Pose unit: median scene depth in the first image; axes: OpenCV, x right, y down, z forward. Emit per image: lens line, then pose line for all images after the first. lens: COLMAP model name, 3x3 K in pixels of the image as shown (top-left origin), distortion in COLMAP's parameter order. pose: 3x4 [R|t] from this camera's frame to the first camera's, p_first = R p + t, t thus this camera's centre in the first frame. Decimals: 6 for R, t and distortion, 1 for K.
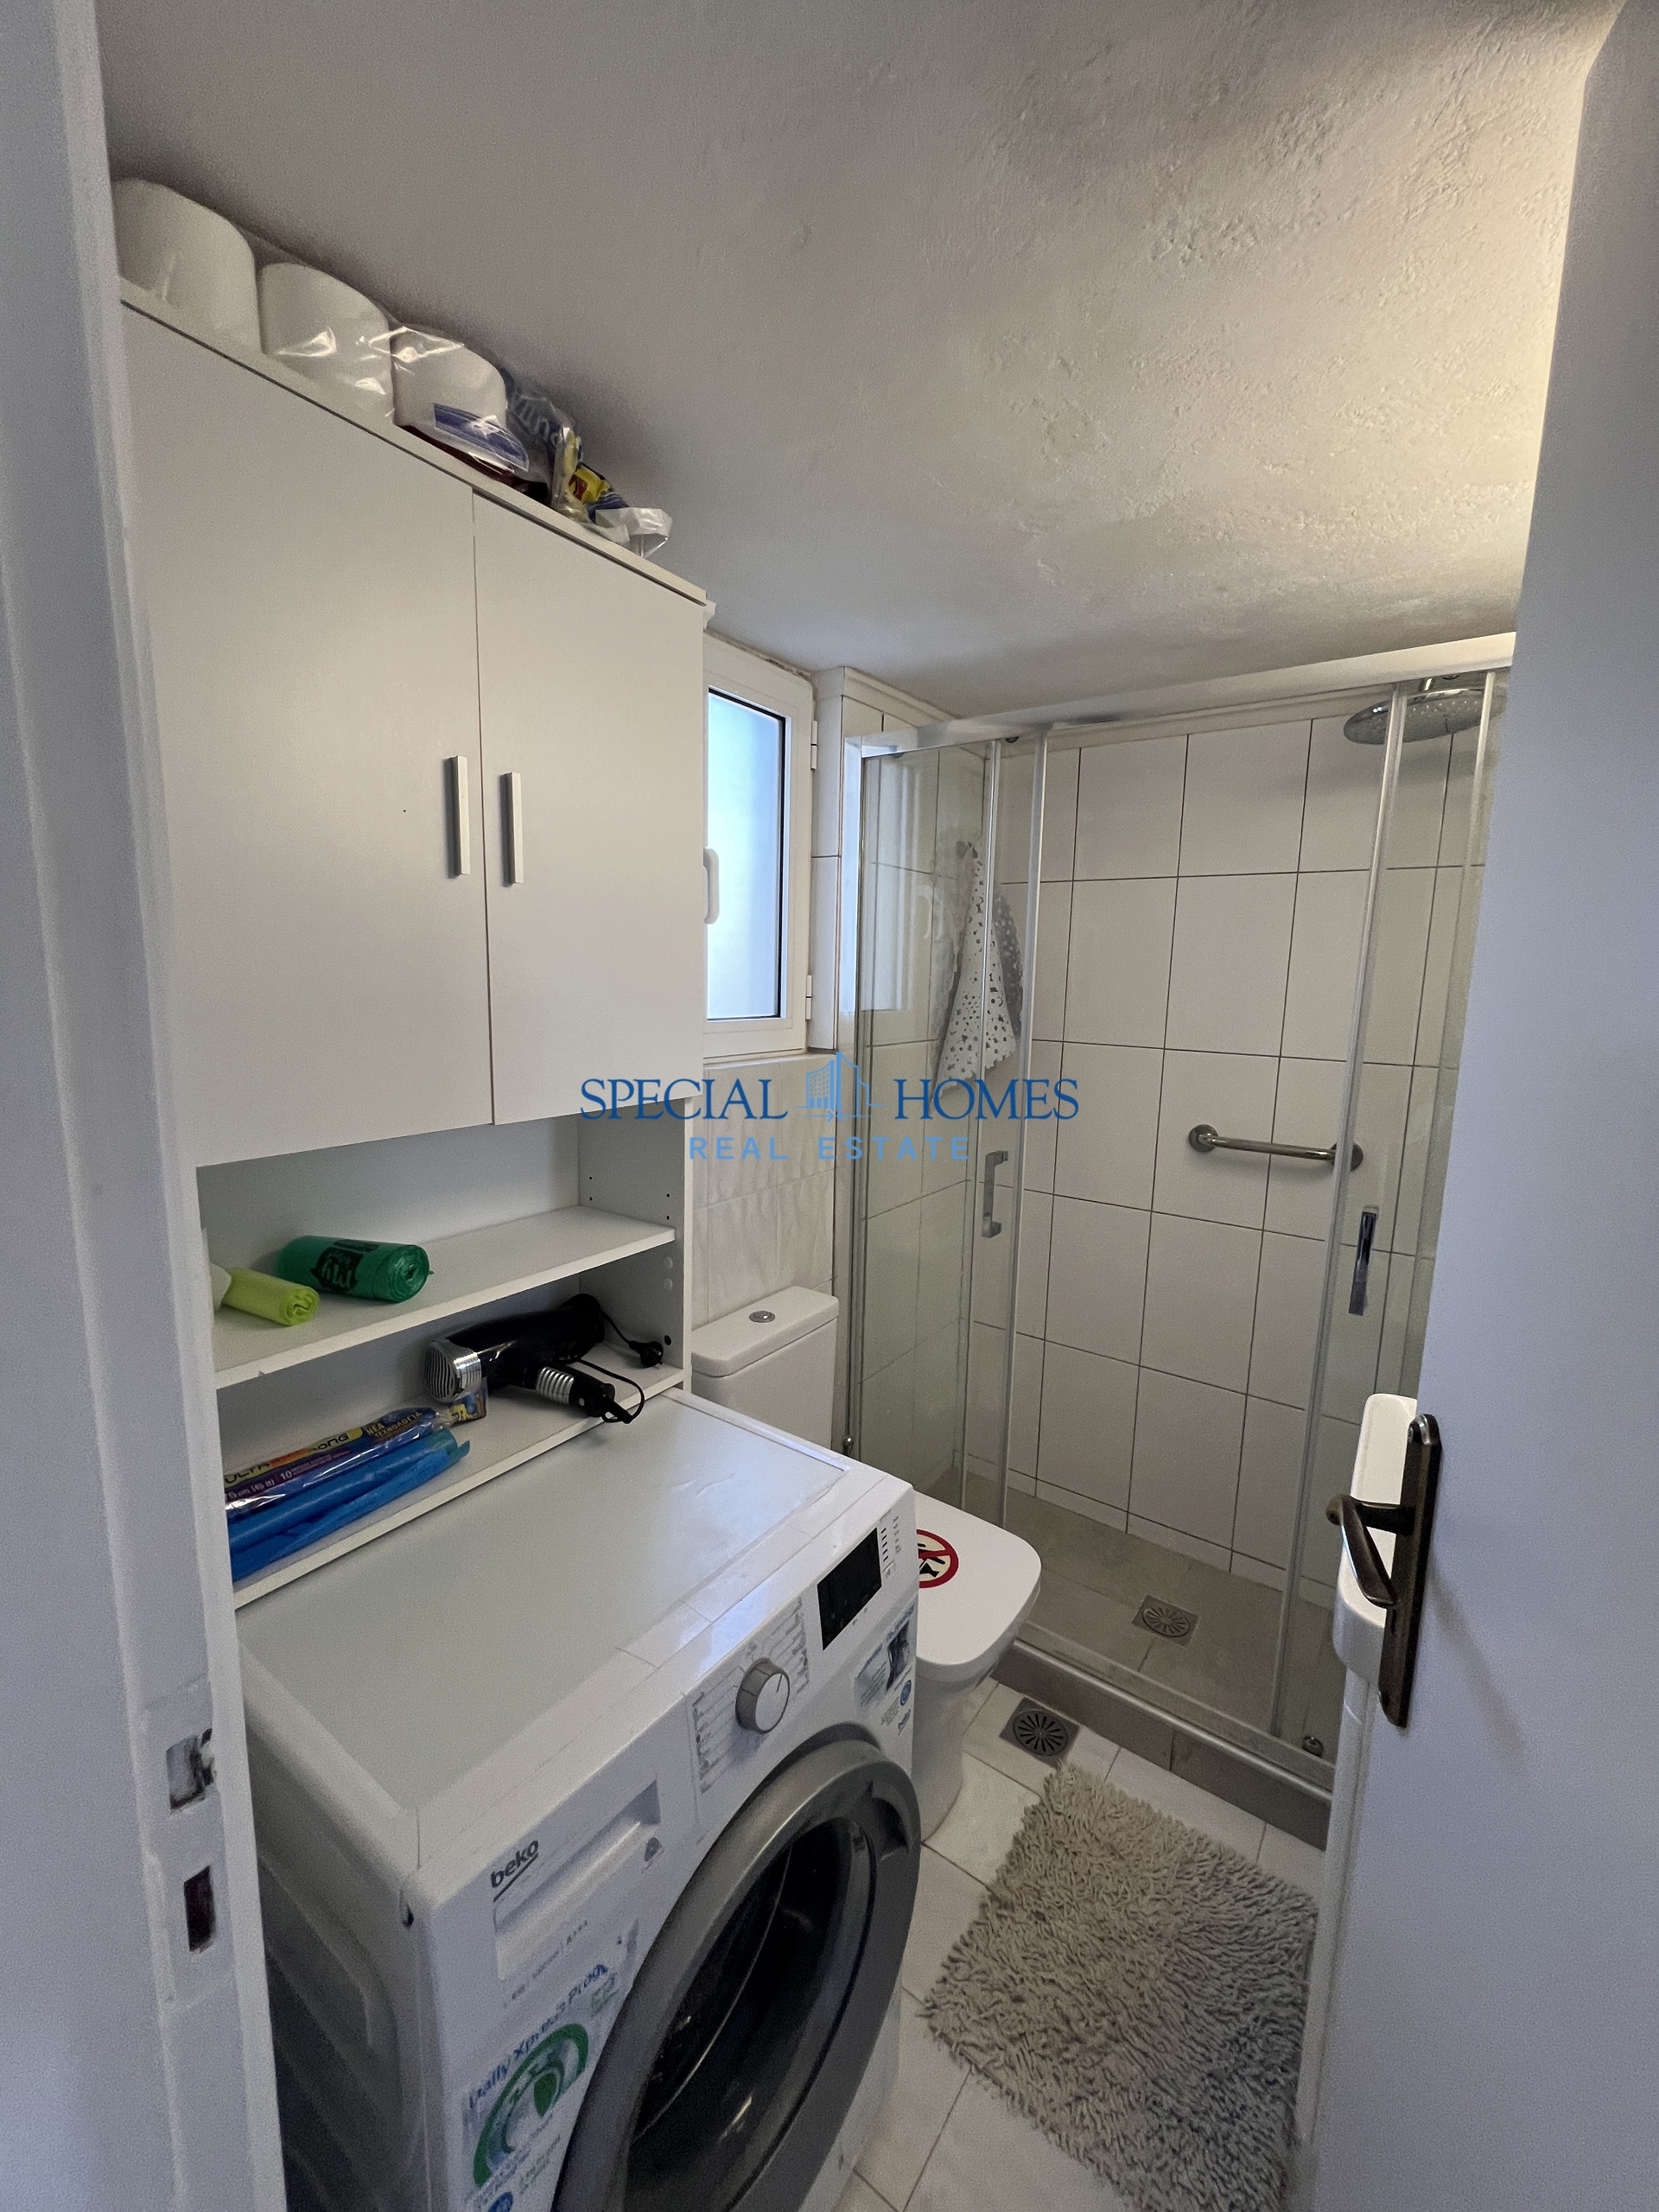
lens RADIAL K [[887.5, 0, 834.3], [0, 887.5, 1101.8], [0, 0, 1]] dist [-0.000408, 0.000182]
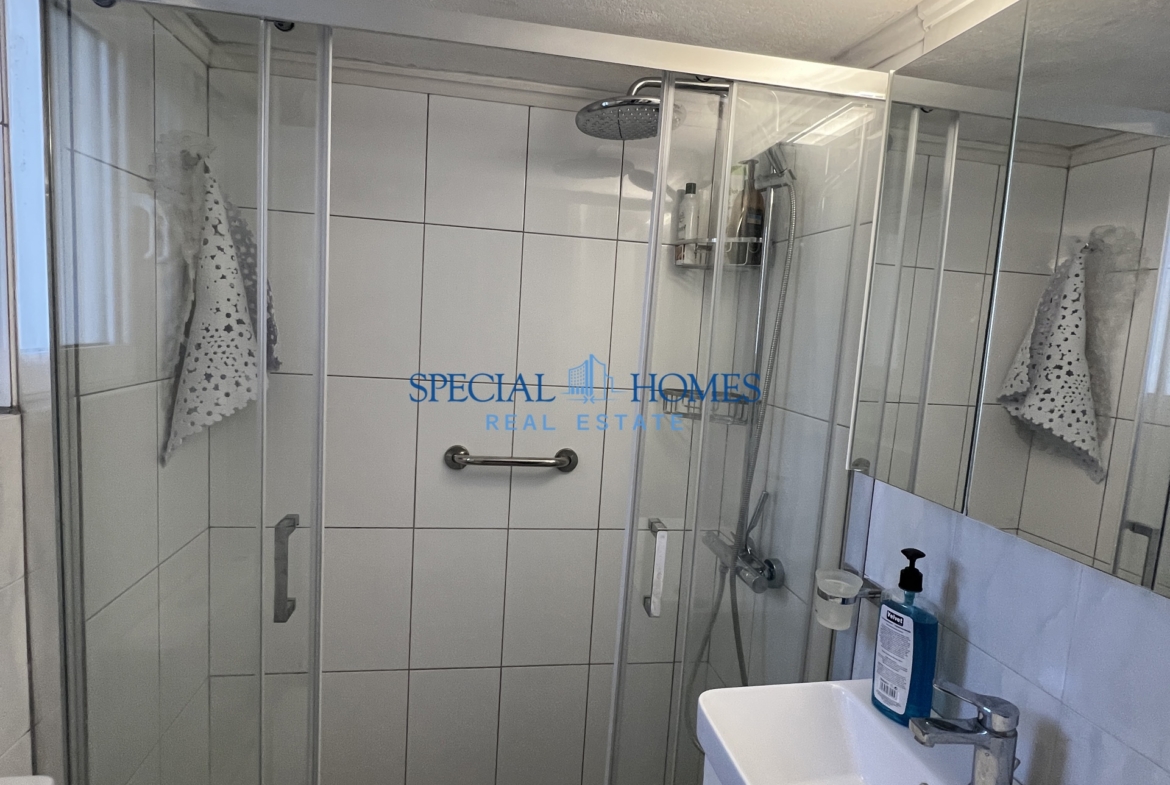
lens RADIAL K [[599.0, 0, 583.1], [0, 599.0, 398.3], [0, 0, 1]] dist [-0.000238, -0.021018]
pose [[0.712308, -0.056410, 0.699597, -0.002331], [0.063782, 0.997843, 0.015517, -0.035828], [-0.698963, 0.033569, 0.714370, 0.324508]]
